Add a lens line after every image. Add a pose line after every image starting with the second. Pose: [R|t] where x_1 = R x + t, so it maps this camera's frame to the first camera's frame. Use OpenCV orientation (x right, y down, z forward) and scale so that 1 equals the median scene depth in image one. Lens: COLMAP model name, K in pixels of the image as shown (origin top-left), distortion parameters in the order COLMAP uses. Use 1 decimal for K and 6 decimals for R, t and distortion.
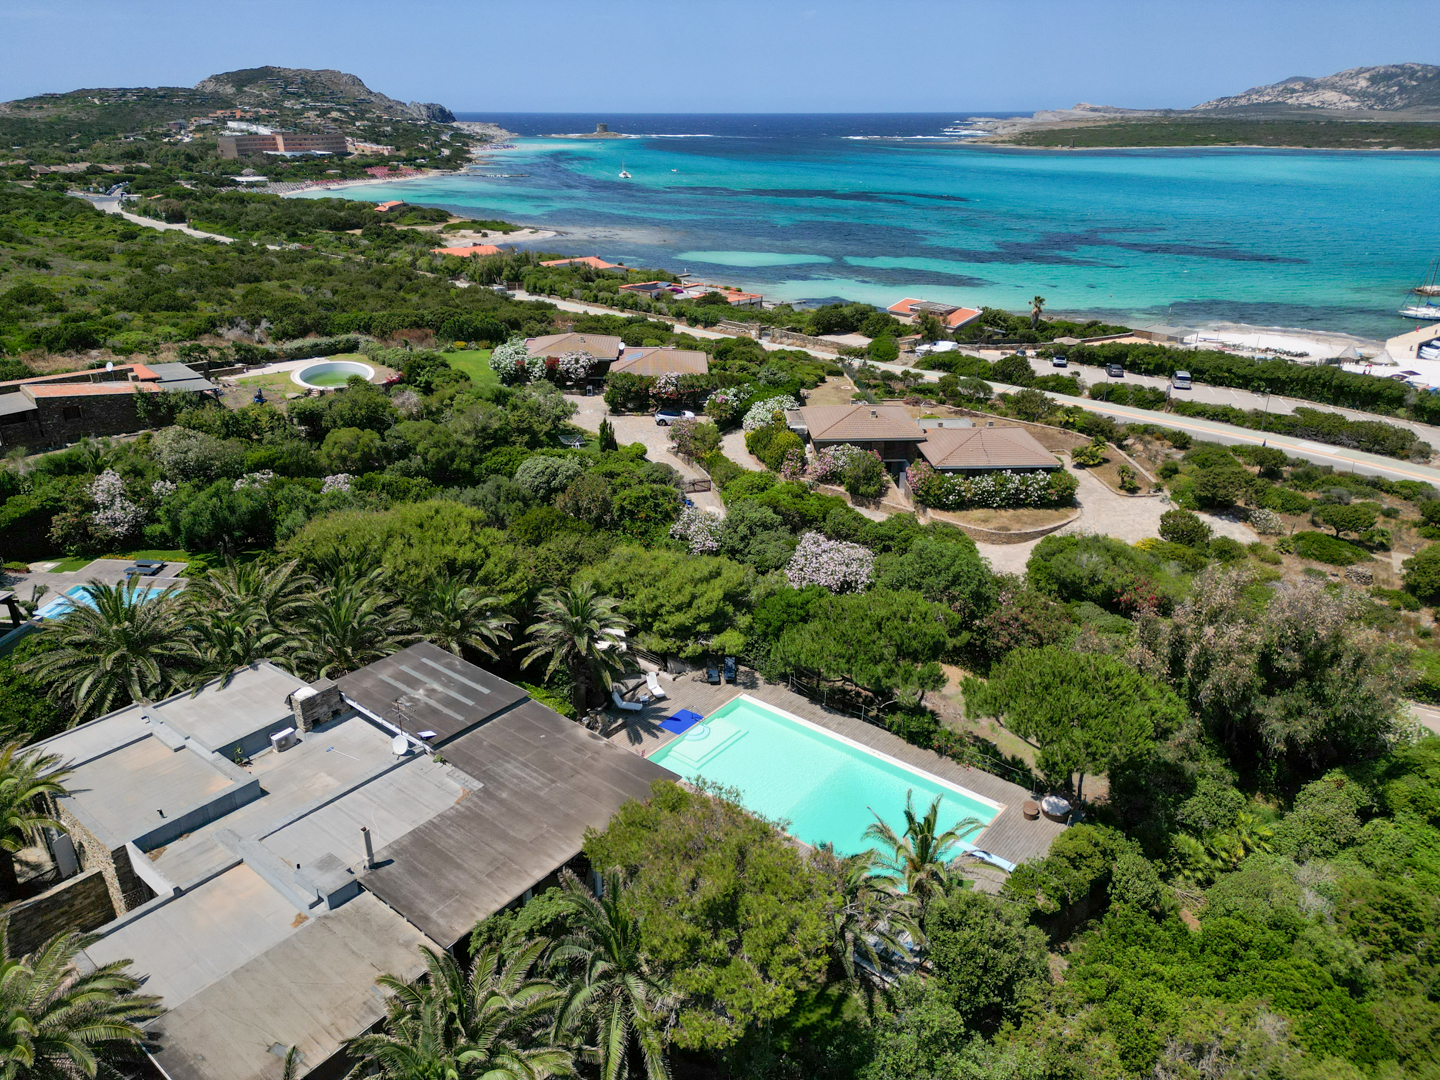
lens RADIAL K [[1008.6, 0, 720.0], [0, 1008.6, 540.0], [0, 0, 1]] dist [0.086785, -0.083690]
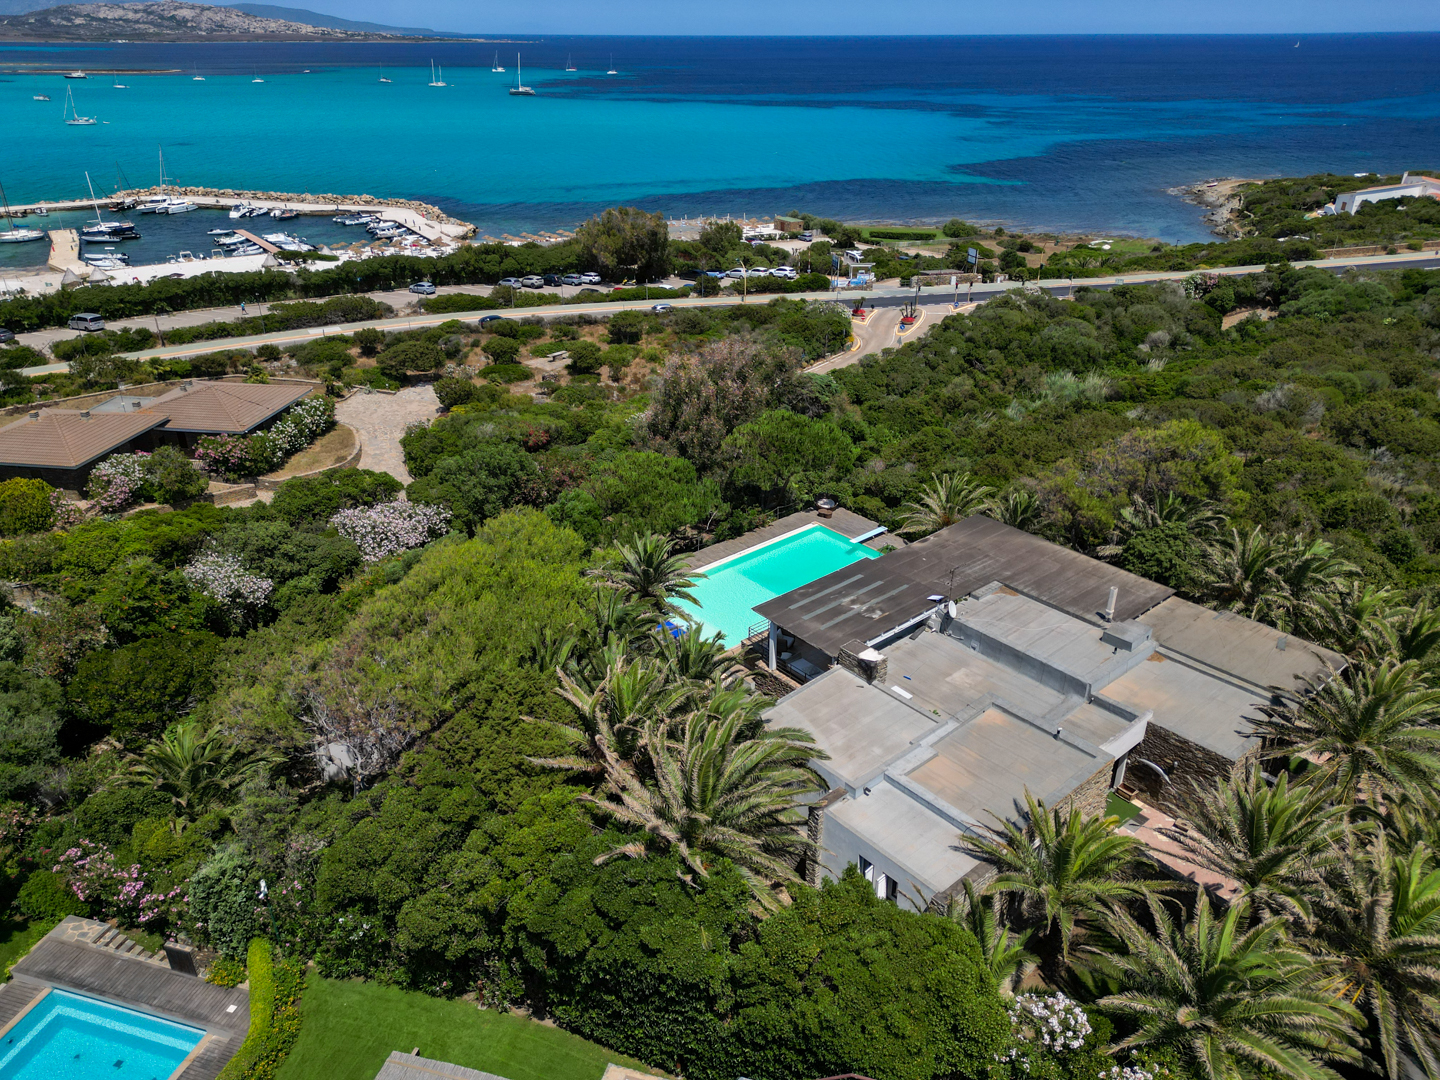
lens RADIAL K [[1008.6, 0, 720.0], [0, 1008.6, 540.0], [0, 0, 1]] dist [0.086785, -0.083690]
pose [[0.180913, -0.439424, 0.879873, -0.509510], [0.383608, 0.855305, 0.348279, -0.134571], [-0.905602, 0.274518, 0.323302, 0.337500]]
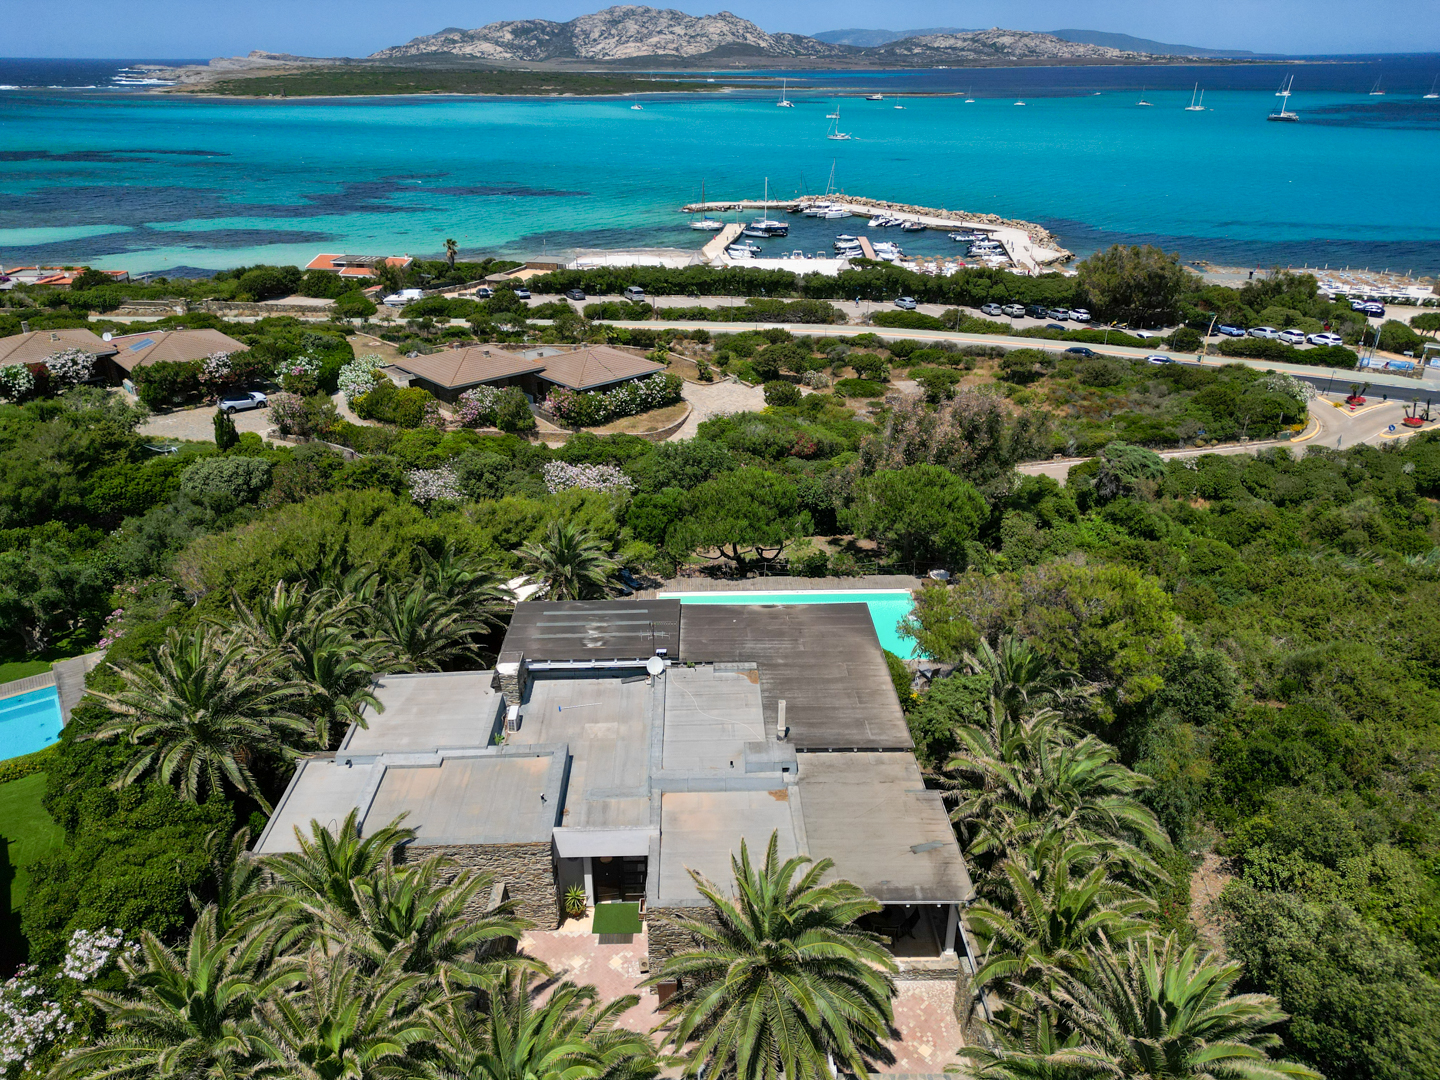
lens RADIAL K [[1008.6, 0, 720.0], [0, 1008.6, 540.0], [0, 0, 1]] dist [0.086785, -0.083690]
pose [[0.761342, -0.280589, 0.584489, -0.327755], [0.256130, 0.958339, 0.126430, -0.014335], [-0.595613, 0.053449, 0.801491, 0.049959]]
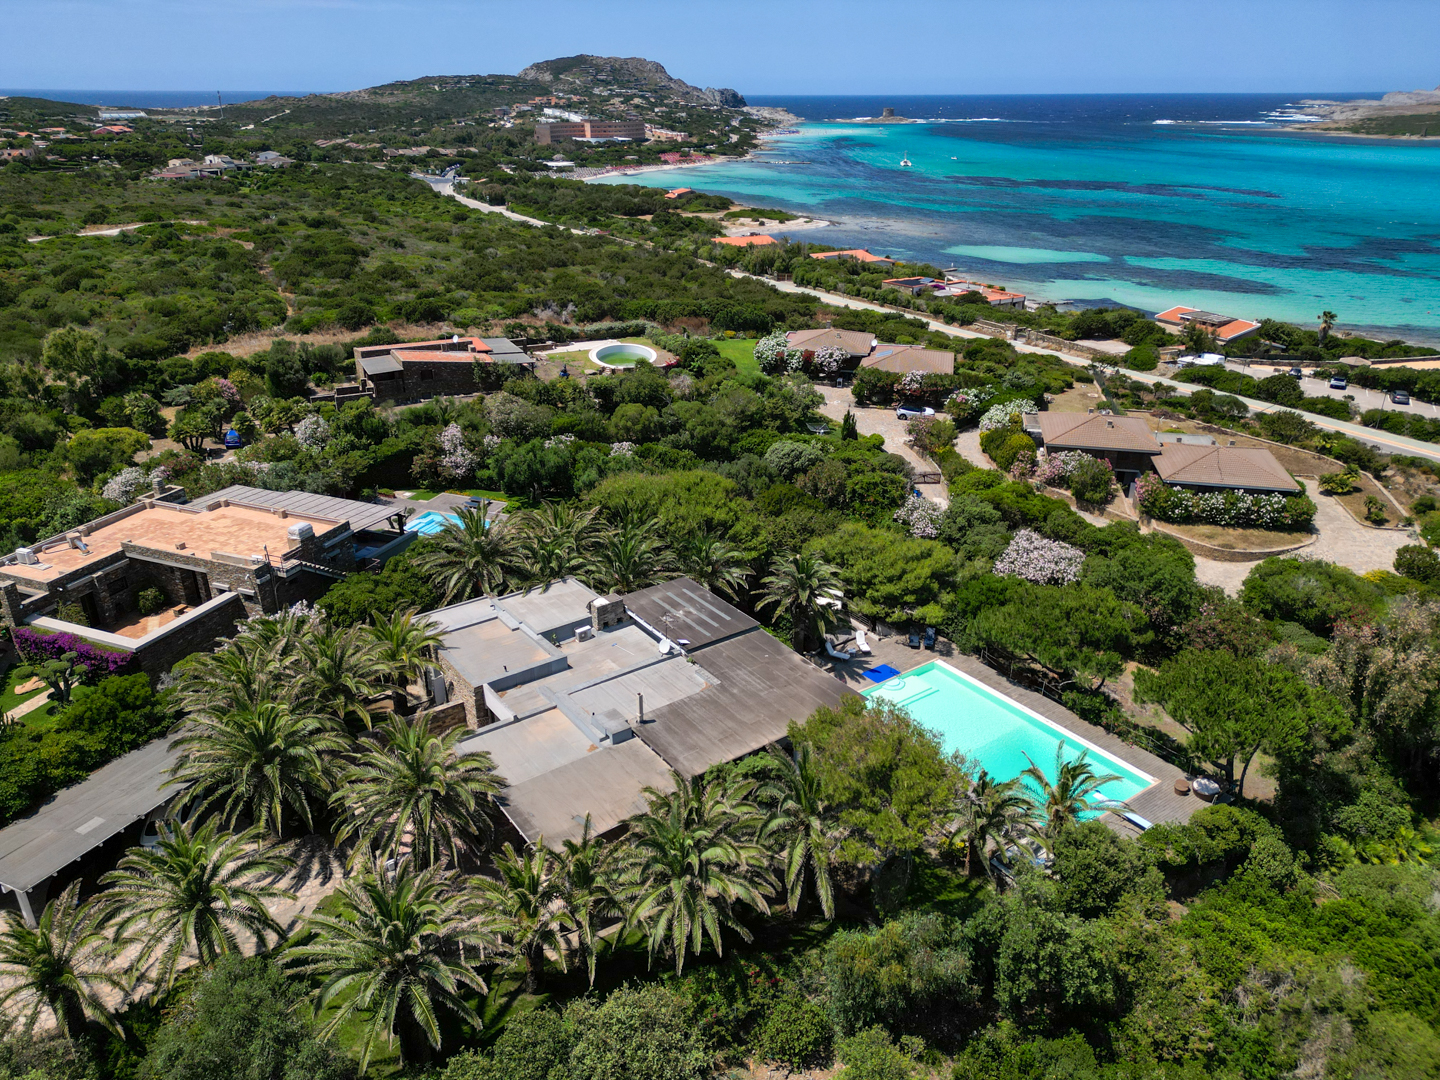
lens RADIAL K [[1008.6, 0, 720.0], [0, 1008.6, 540.0], [0, 0, 1]] dist [0.086785, -0.083690]
pose [[0.966880, 0.104952, -0.232654, 0.022059], [-0.101516, 0.994475, 0.026729, 0.006264], [0.234173, -0.002226, 0.972192, -0.113442]]
